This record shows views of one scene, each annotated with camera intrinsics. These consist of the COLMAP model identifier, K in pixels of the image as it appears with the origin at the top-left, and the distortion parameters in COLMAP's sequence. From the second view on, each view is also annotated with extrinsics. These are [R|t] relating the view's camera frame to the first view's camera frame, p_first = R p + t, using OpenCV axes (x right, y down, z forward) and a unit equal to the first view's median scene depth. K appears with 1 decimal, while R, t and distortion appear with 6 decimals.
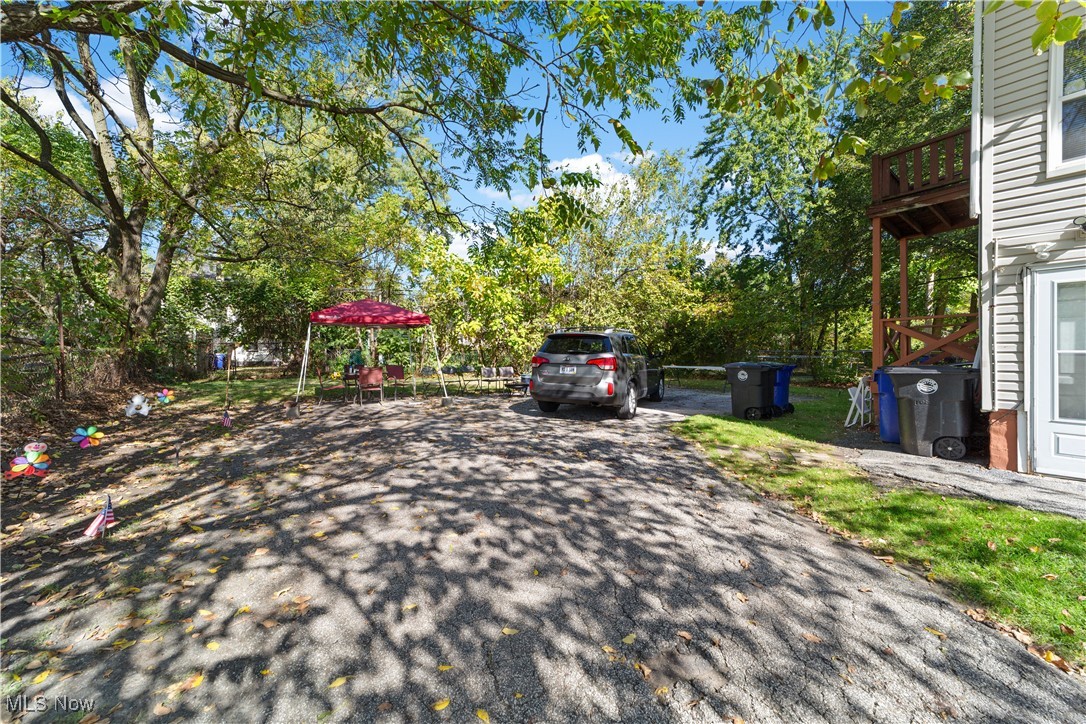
lens RADIAL K [[432.5, 0, 543.0], [0, 432.5, 362.0], [0, 0, 1]] dist [-0.001330, 0.000036]
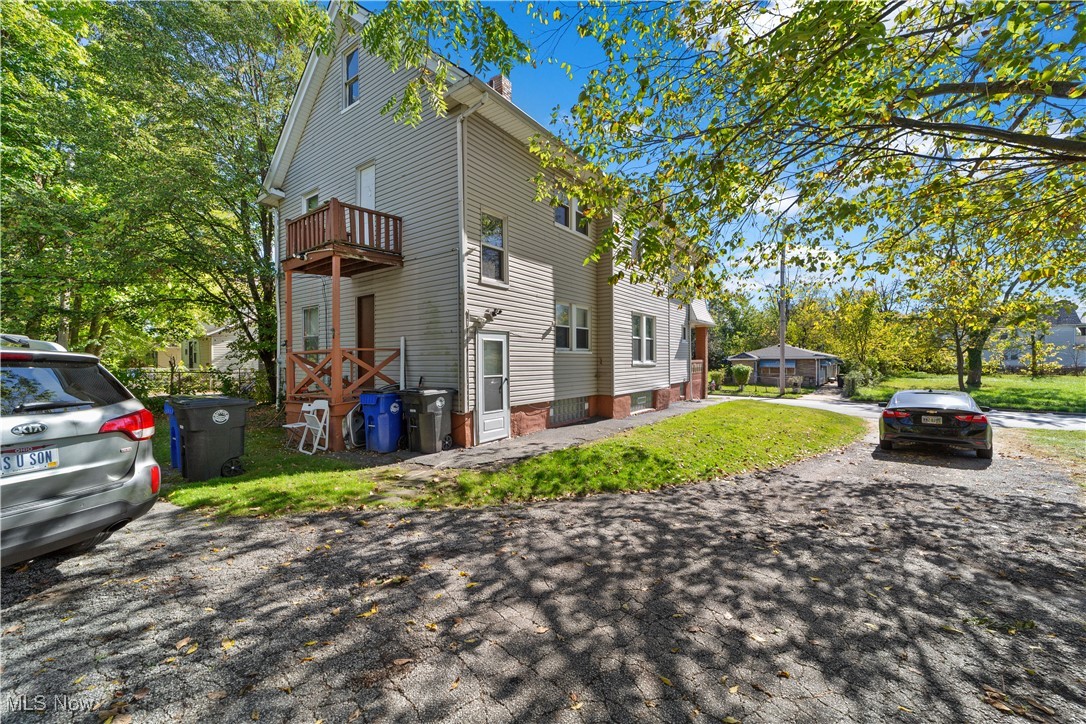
lens RADIAL K [[439.8, 0, 543.0], [0, 439.8, 362.0], [0, 0, 1]] dist [-0.029674, 0.012035]
pose [[-0.296696, 0.002795, 0.954968, -0.683637], [0.026442, 0.999636, 0.005290, -0.087541], [-0.954606, 0.026820, -0.296662, 1.283039]]
